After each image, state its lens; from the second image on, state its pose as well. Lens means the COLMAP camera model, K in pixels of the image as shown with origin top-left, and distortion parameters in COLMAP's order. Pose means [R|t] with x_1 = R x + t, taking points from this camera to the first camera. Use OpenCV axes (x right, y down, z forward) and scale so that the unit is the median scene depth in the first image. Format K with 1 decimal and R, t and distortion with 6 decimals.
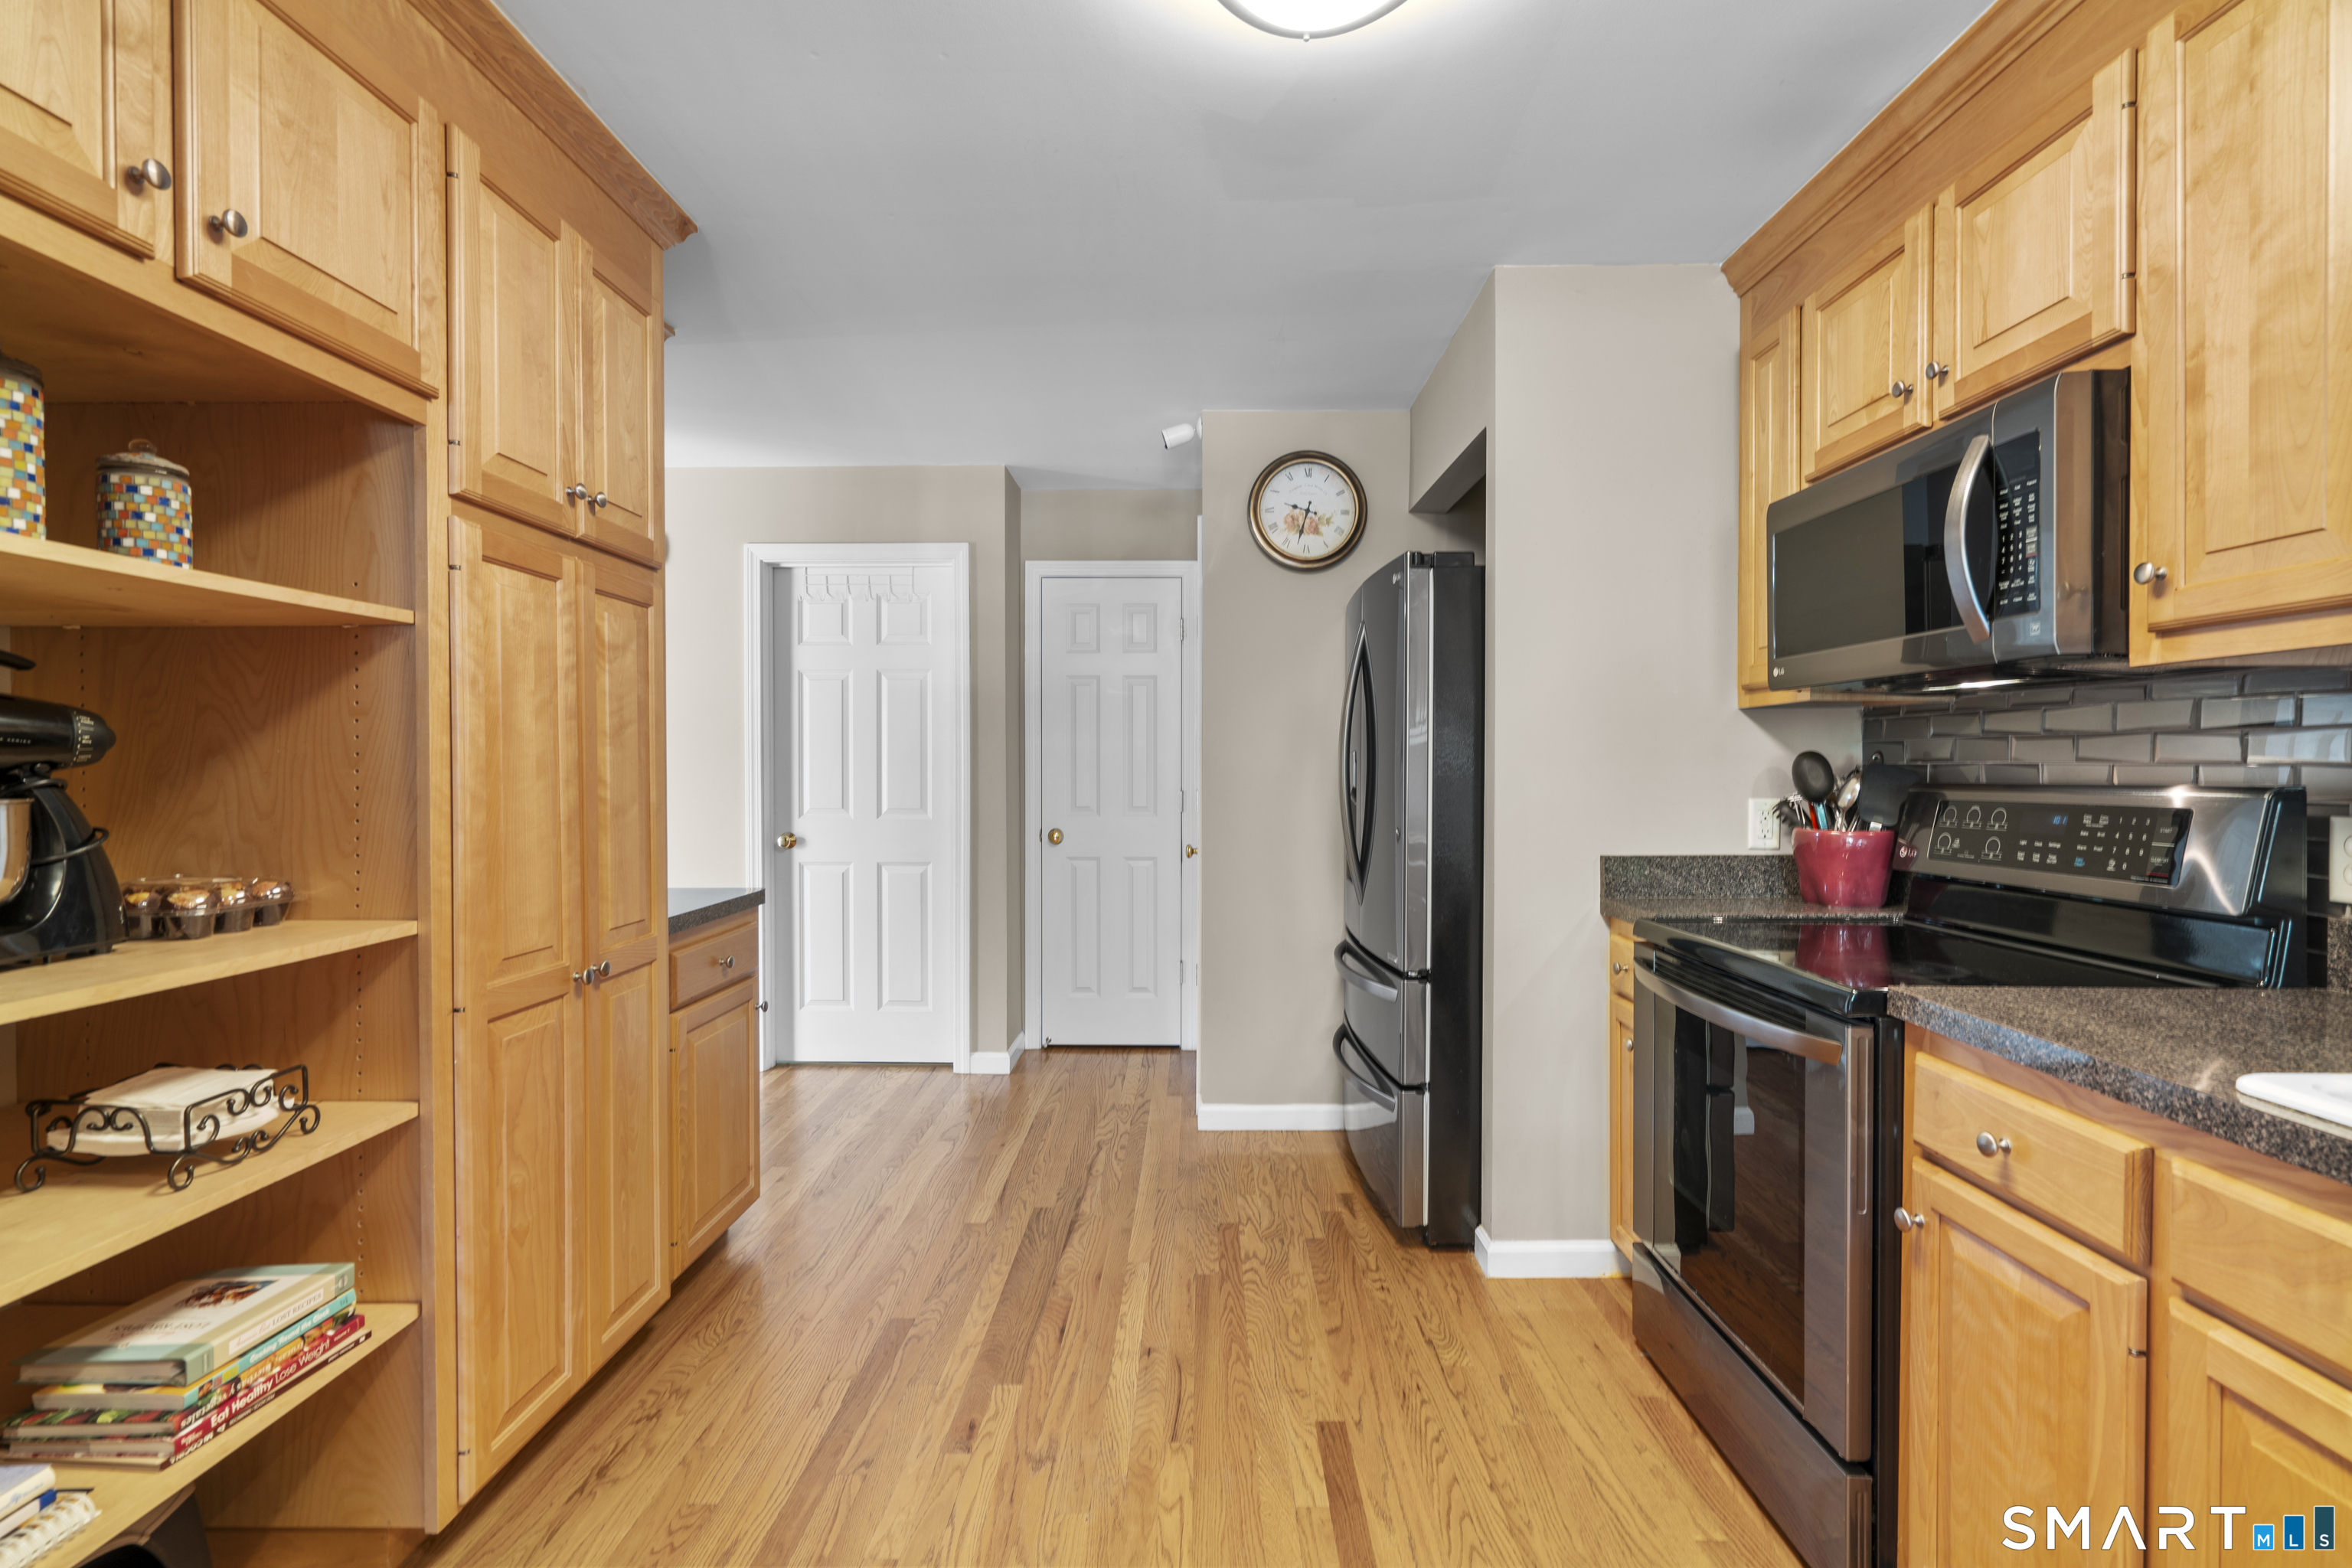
lens RADIAL K [[1061.5, 0, 1184.4], [0, 1061.5, 778.3], [0, 0, 1]] dist [-0.000545, 0.000949]
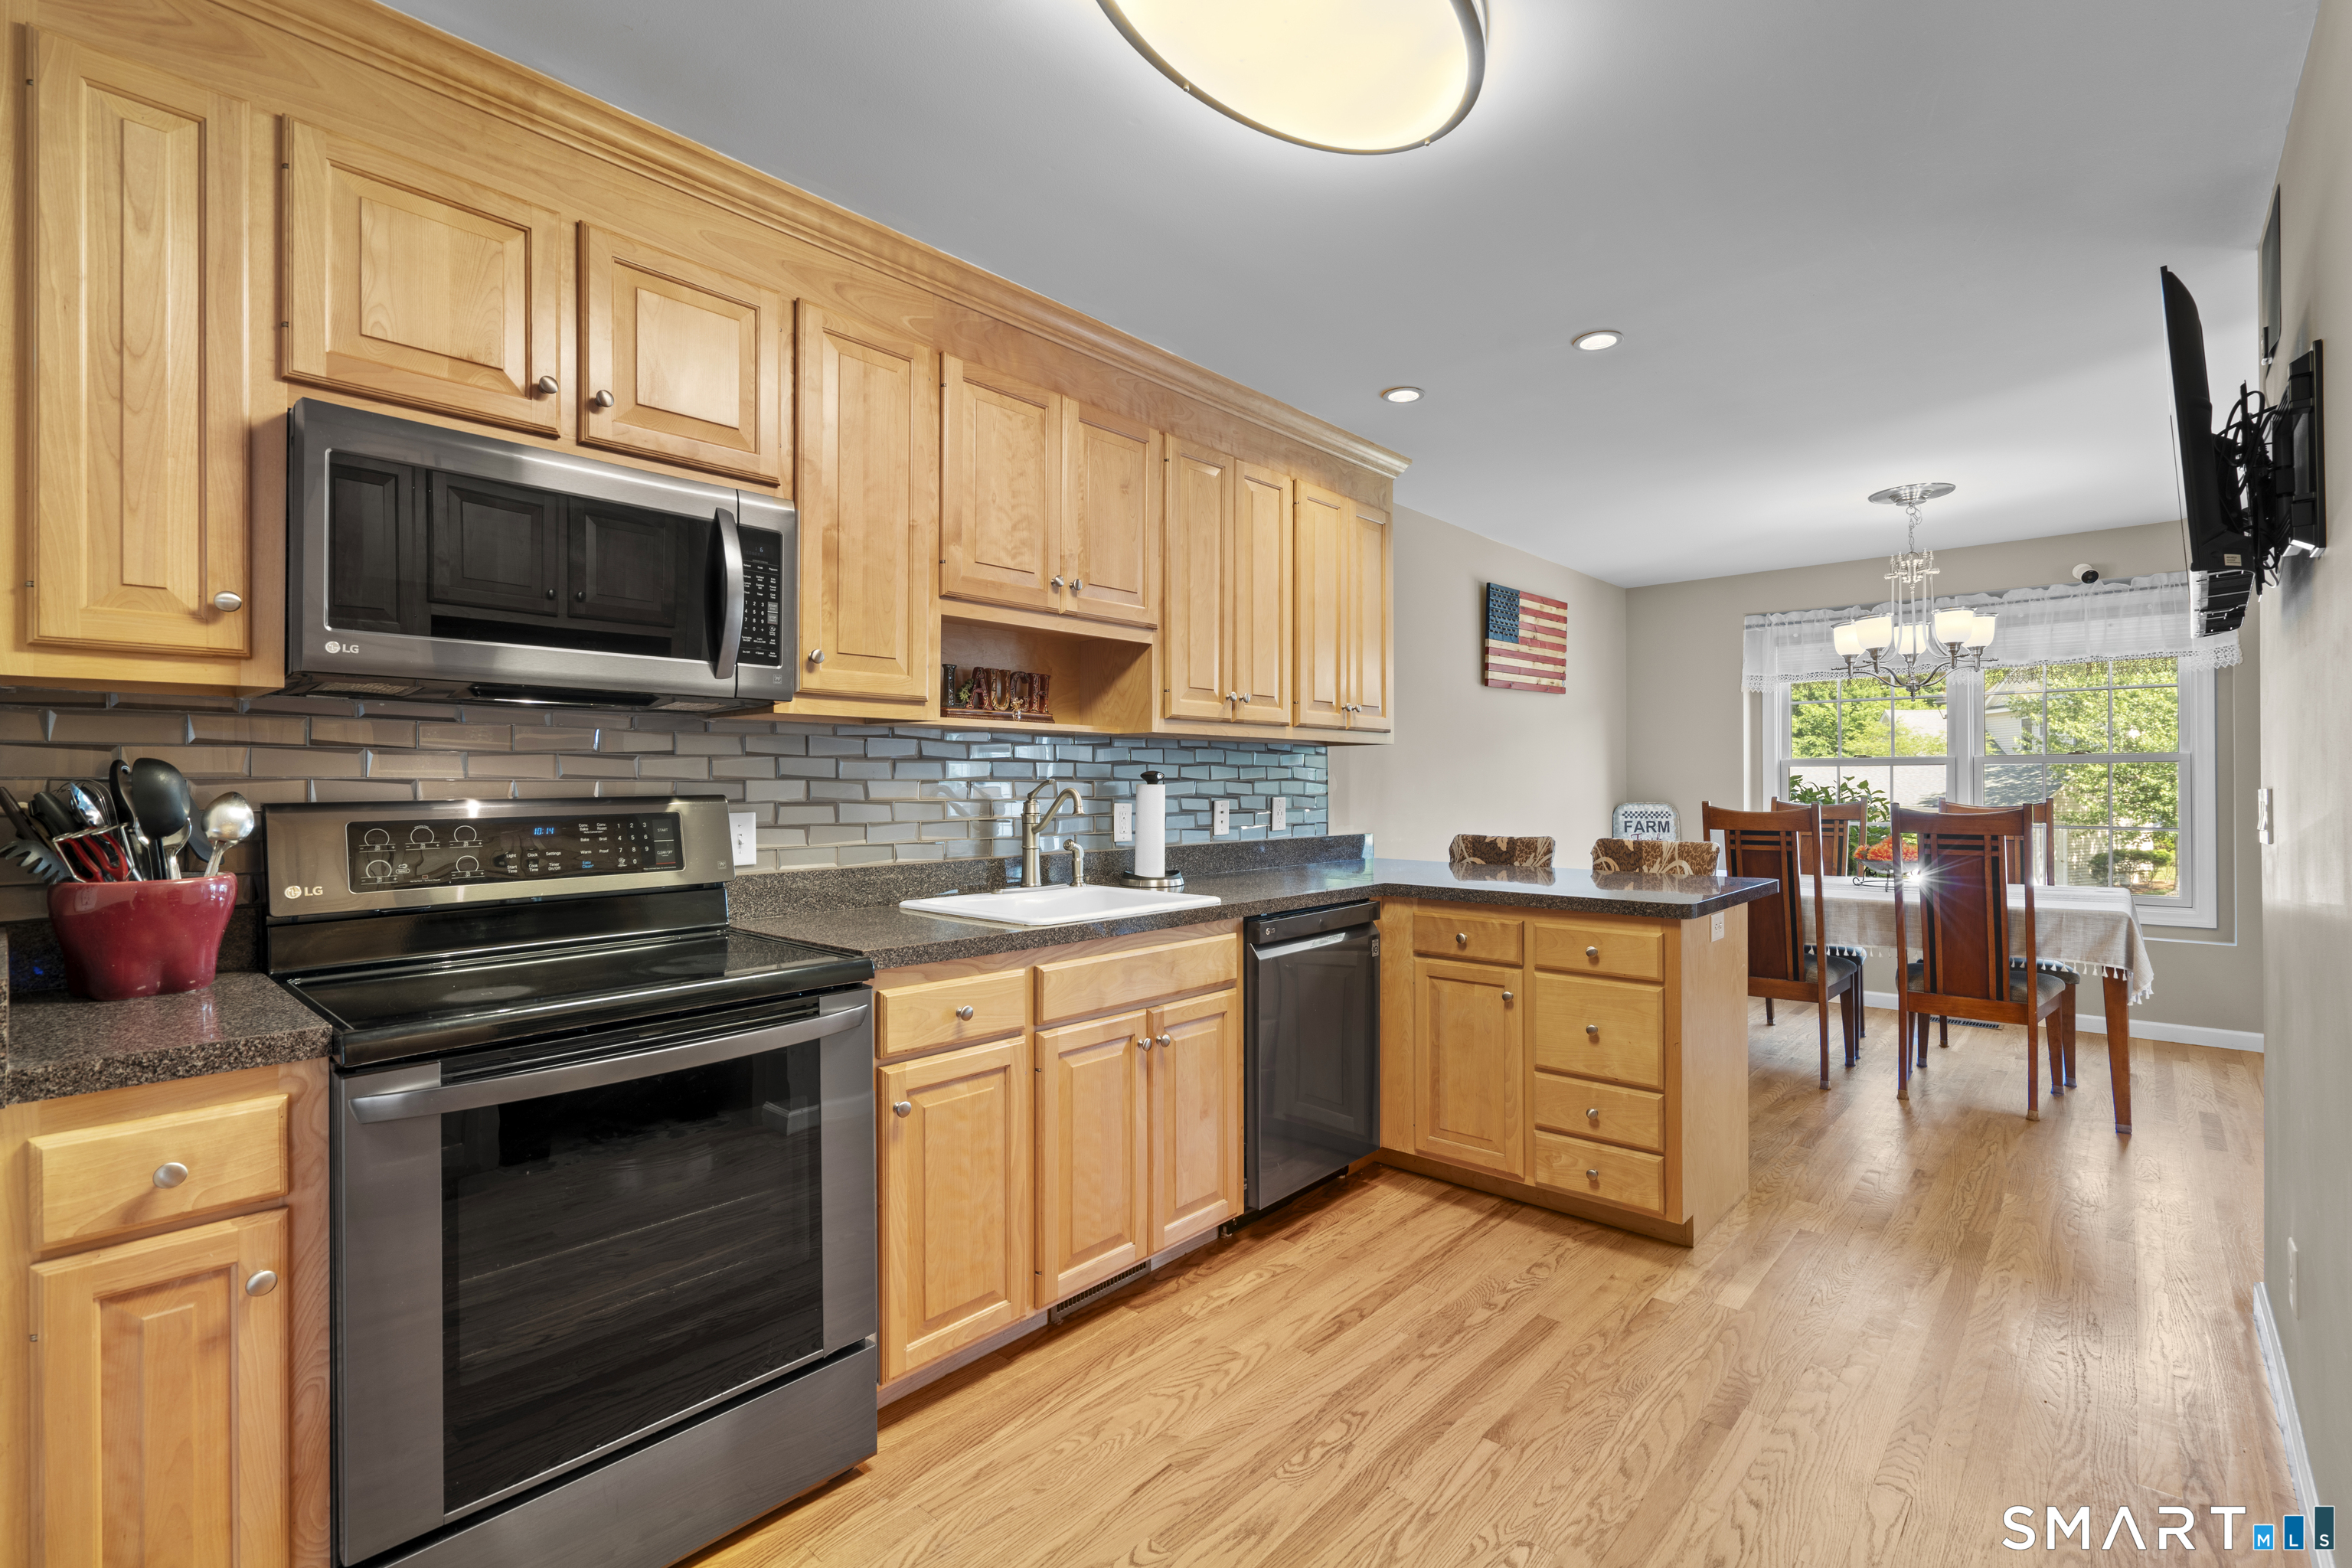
lens RADIAL K [[1061.5, 0, 1184.4], [0, 1061.5, 778.3], [0, 0, 1]] dist [-0.000545, 0.000949]
pose [[-0.753111, 0.006215, 0.657864, -0.469006], [0.011605, 0.999925, 0.003839, -0.013799], [-0.657791, 0.010526, -0.753127, 1.656025]]
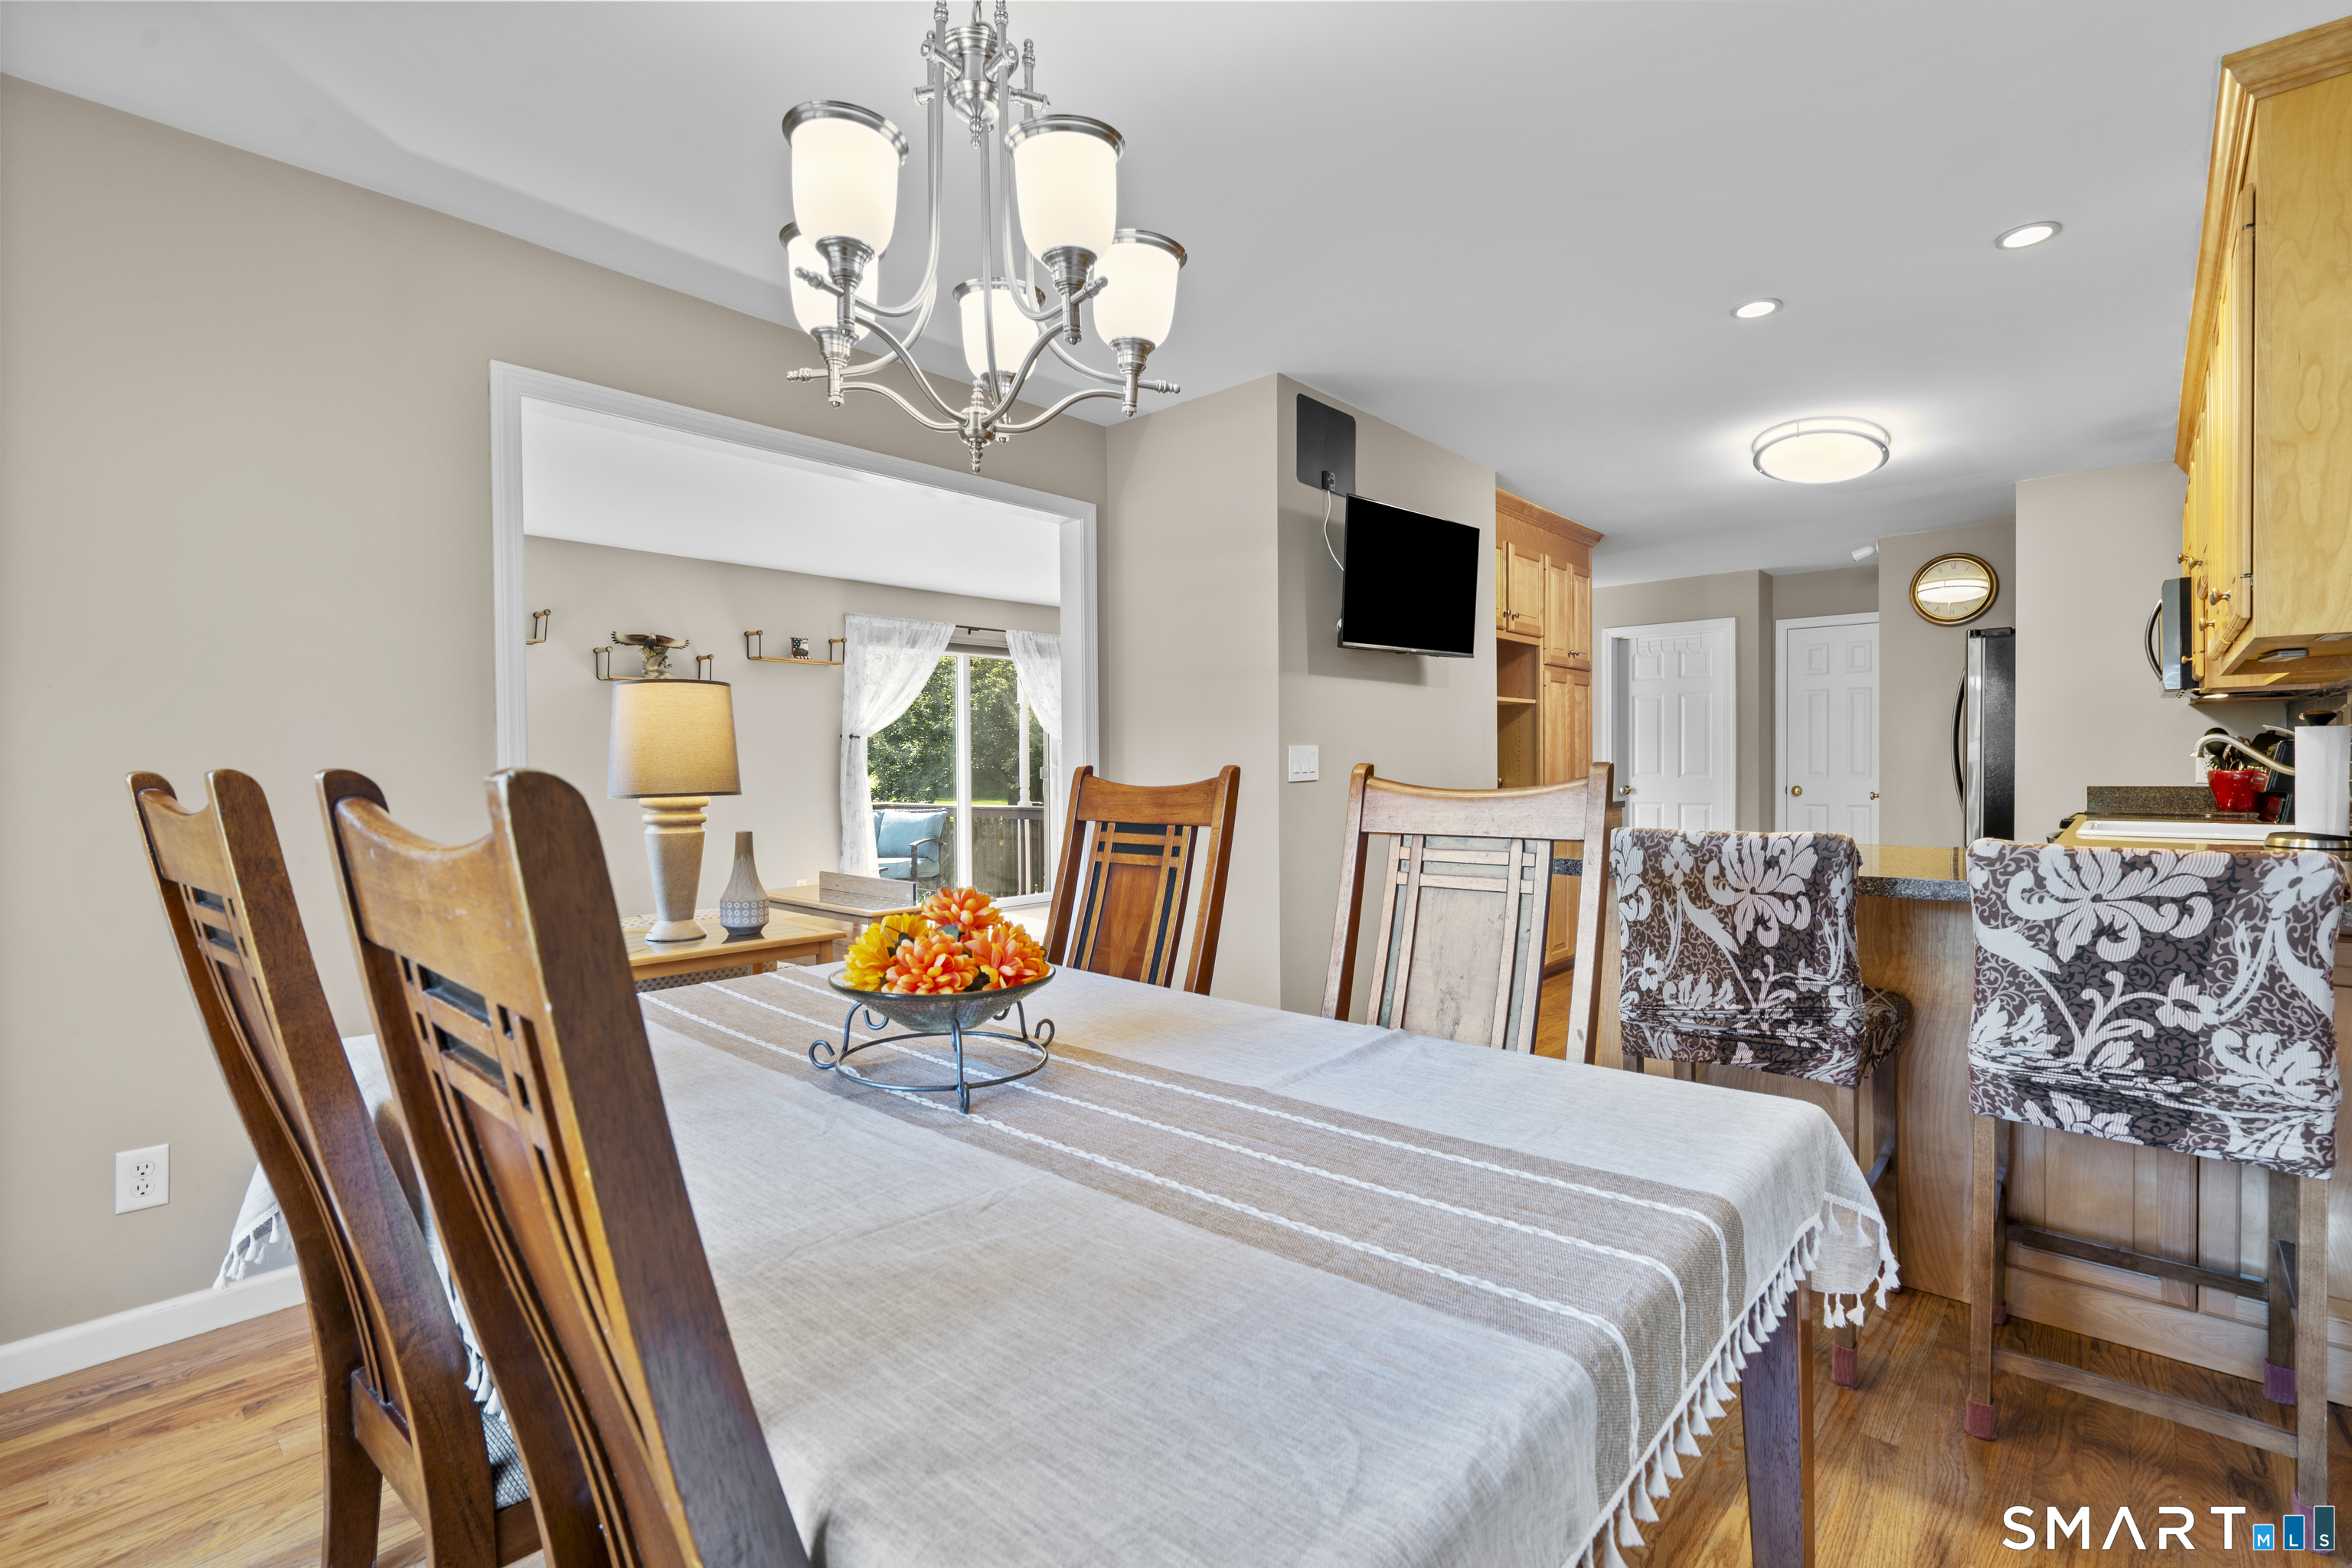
lens RADIAL K [[1061.5, 0, 1184.4], [0, 1061.5, 778.3], [0, 0, 1]] dist [-0.000545, 0.000949]
pose [[0.750687, 0.005545, -0.660635, 0.256921], [-0.001609, 0.999977, 0.006566, 0.028820], [0.660656, -0.003866, 0.750679, -0.858105]]
